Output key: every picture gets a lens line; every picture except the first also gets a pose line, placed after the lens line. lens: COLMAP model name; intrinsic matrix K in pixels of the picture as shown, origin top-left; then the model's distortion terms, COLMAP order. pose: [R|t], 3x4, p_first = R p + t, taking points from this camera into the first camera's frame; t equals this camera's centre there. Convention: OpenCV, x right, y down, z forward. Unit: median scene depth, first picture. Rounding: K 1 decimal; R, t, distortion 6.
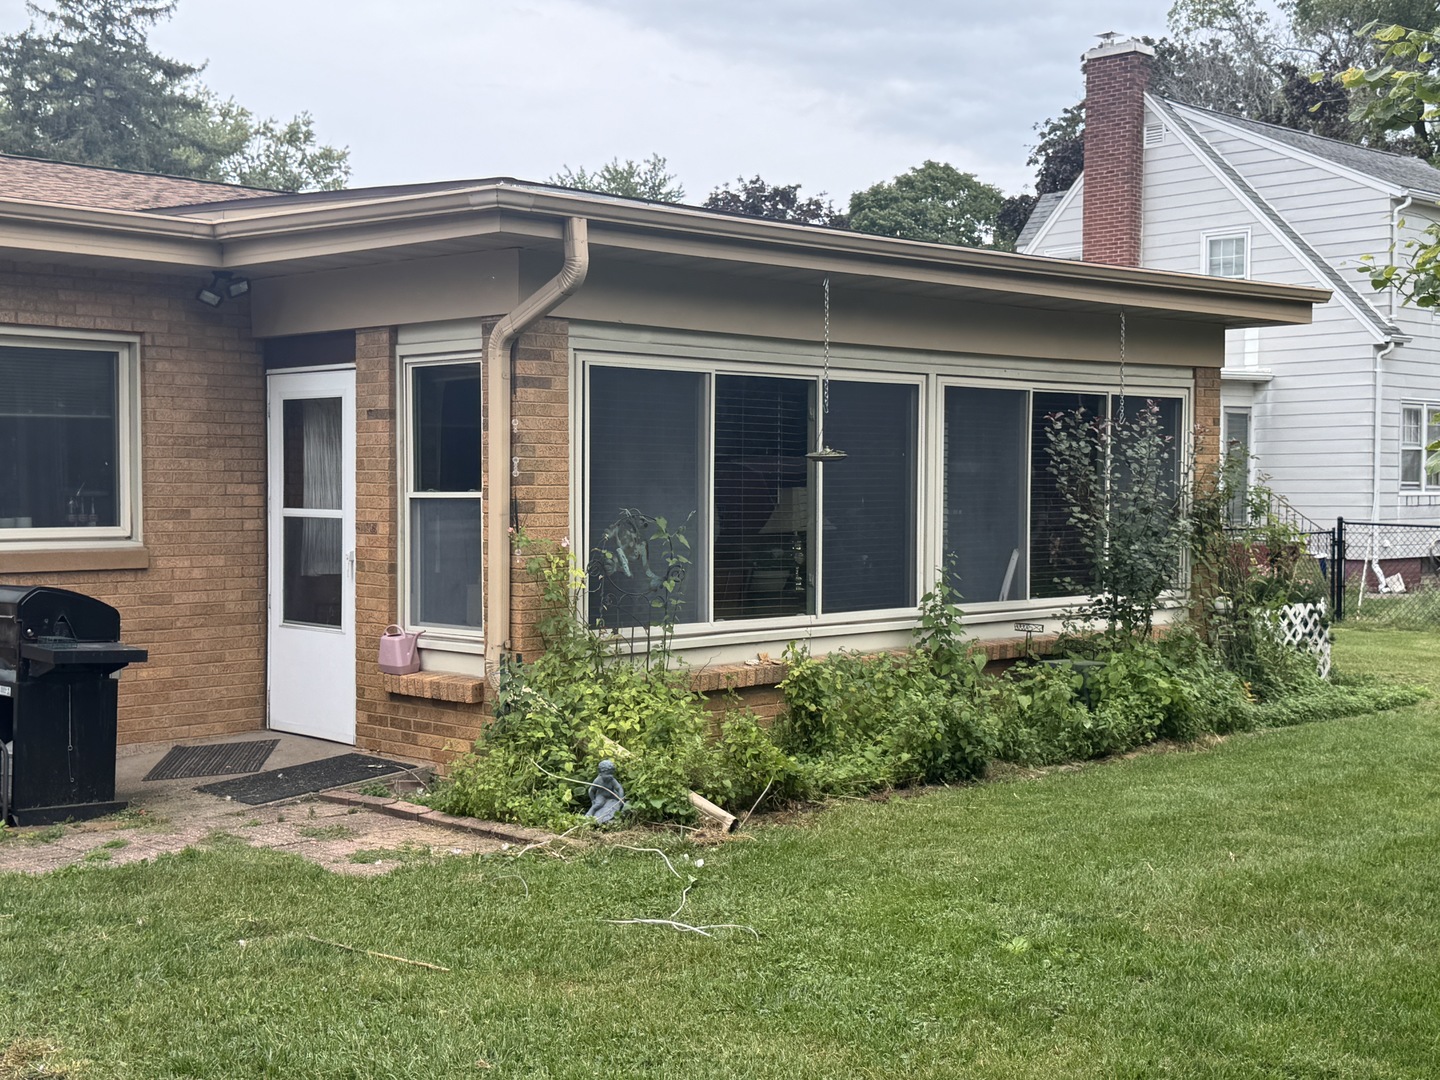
lens RADIAL K [[1887.0, 0, 720.4], [0, 1887.0, 539.9], [0, 0, 1]] dist [0.040959, 0.000000]
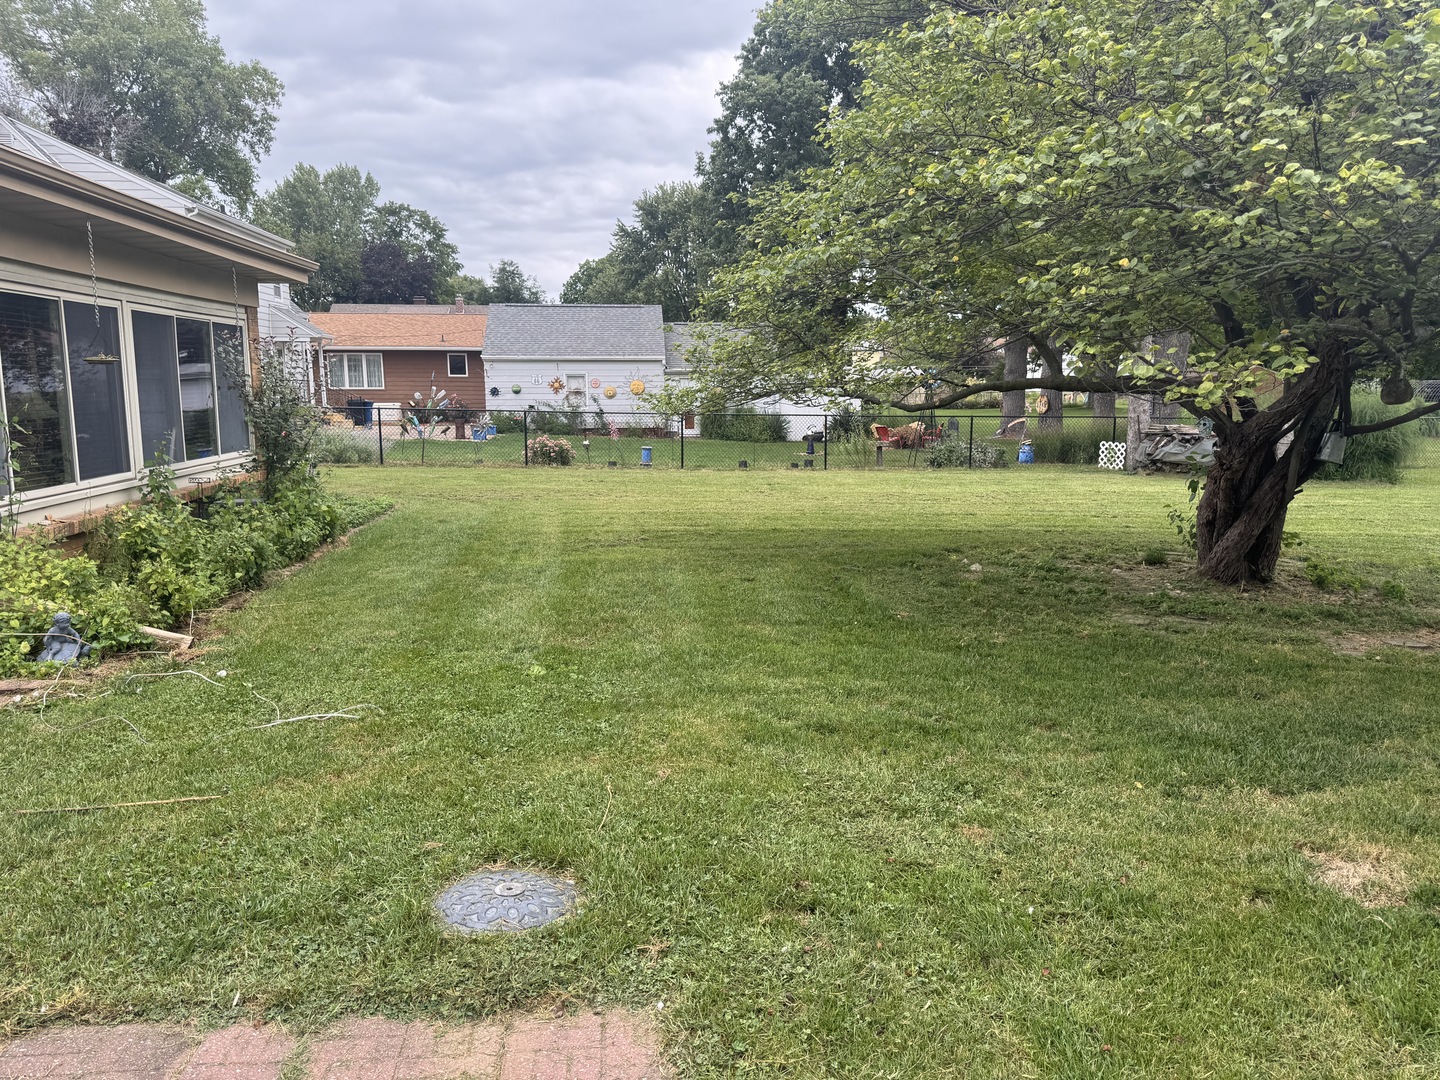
lens RADIAL K [[1015.4, 0, 720.5], [0, 1015.4, 540.8], [0, 0, 1]] dist [-0.002027, -0.000664]
pose [[0.614982, -0.123993, 0.778731, -0.244794], [0.026569, 0.990257, 0.136691, -0.005016], [-0.788093, -0.063372, 0.612285, 0.223219]]
